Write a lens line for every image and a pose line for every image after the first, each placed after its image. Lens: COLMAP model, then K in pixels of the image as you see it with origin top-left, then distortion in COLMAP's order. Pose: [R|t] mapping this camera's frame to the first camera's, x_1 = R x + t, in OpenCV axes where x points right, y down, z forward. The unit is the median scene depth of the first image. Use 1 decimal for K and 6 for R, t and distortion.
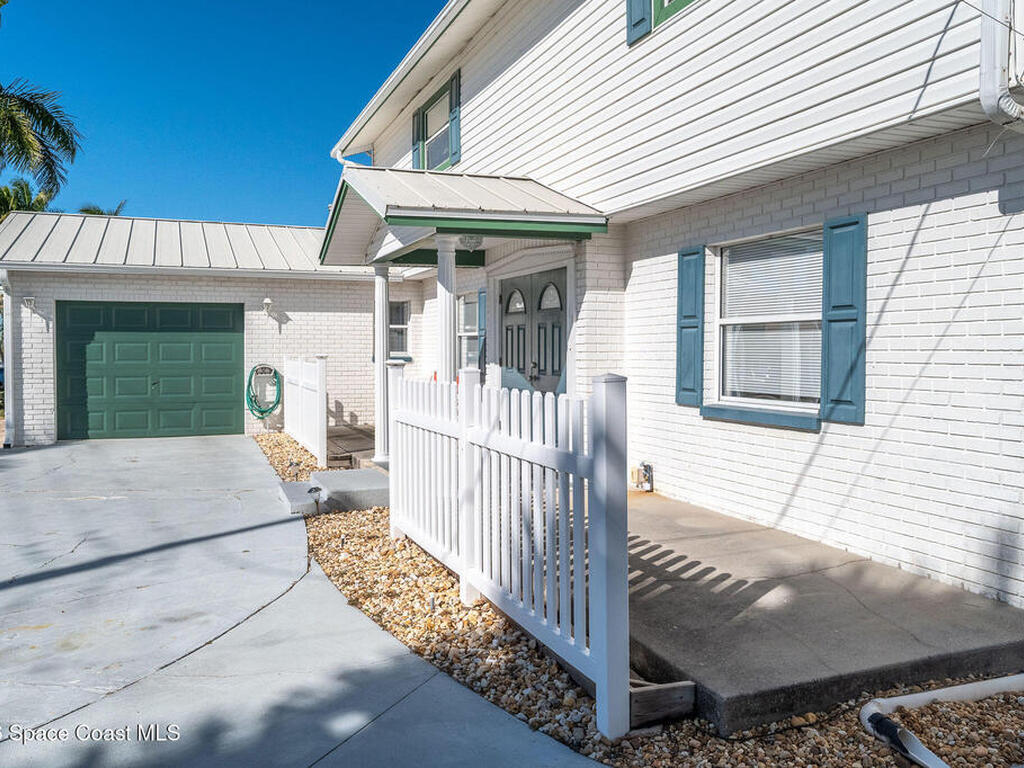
lens RADIAL K [[861.6, 0, 523.7], [0, 861.6, 384.4], [0, 0, 1]] dist [-0.009677, -0.002636]
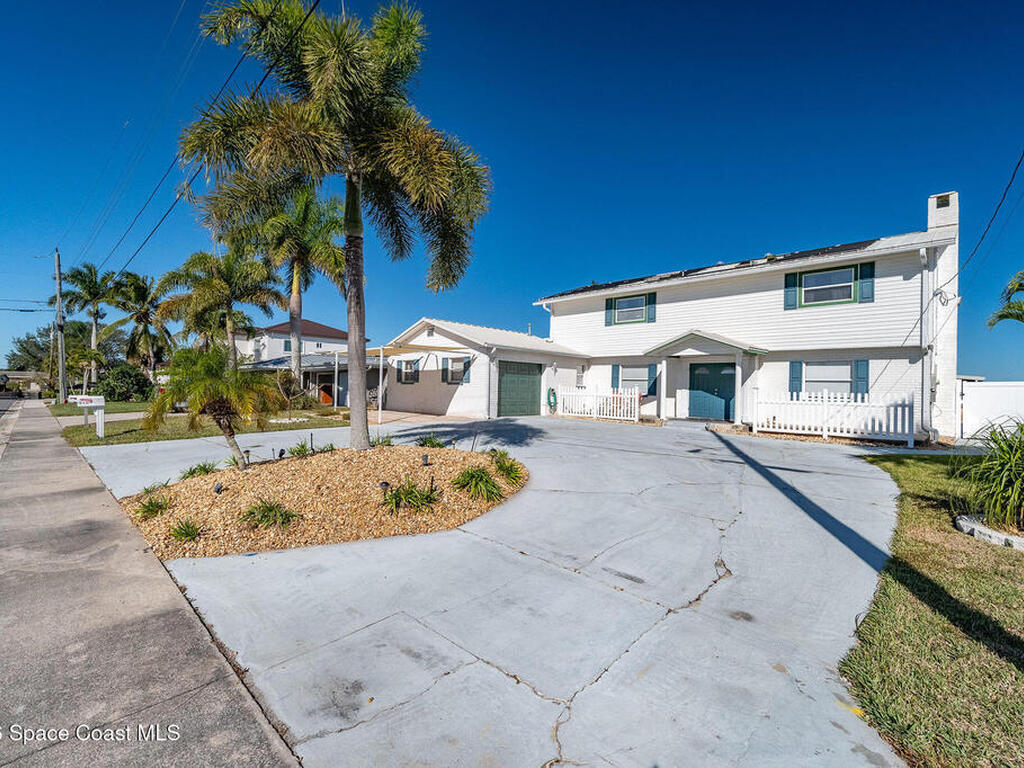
lens RADIAL K [[463.2, 0, 512.0], [0, 463.2, 384.0], [0, 0, 1]] dist [-0.000396, -0.000166]
pose [[0.911745, 0.029851, 0.409670, -1.781515], [-0.010348, 0.998708, -0.049742, 0.063905], [-0.410625, 0.041113, 0.910877, -0.393818]]
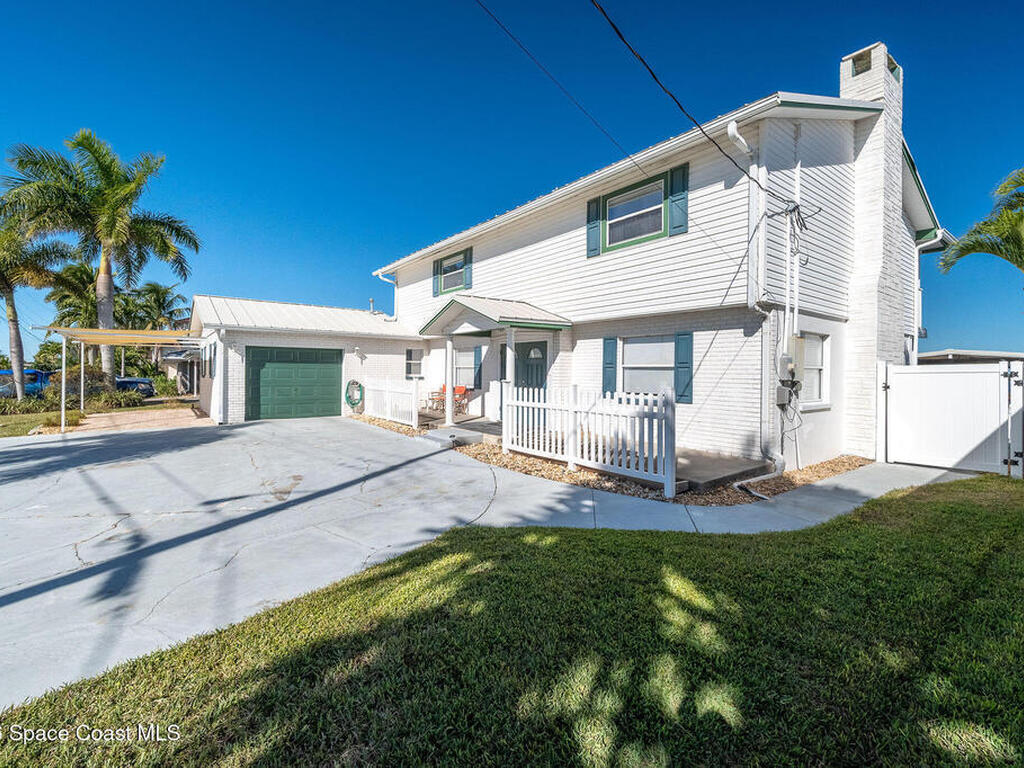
lens RADIAL K [[465.6, 0, 520.7], [0, 465.6, 377.9], [0, 0, 1]] dist [-0.000480, -0.000100]
pose [[0.959195, 0.006731, 0.282664, -0.430676], [0.000952, 0.999634, -0.027036, 0.001388], [-0.282743, 0.026202, 0.958838, -0.248272]]
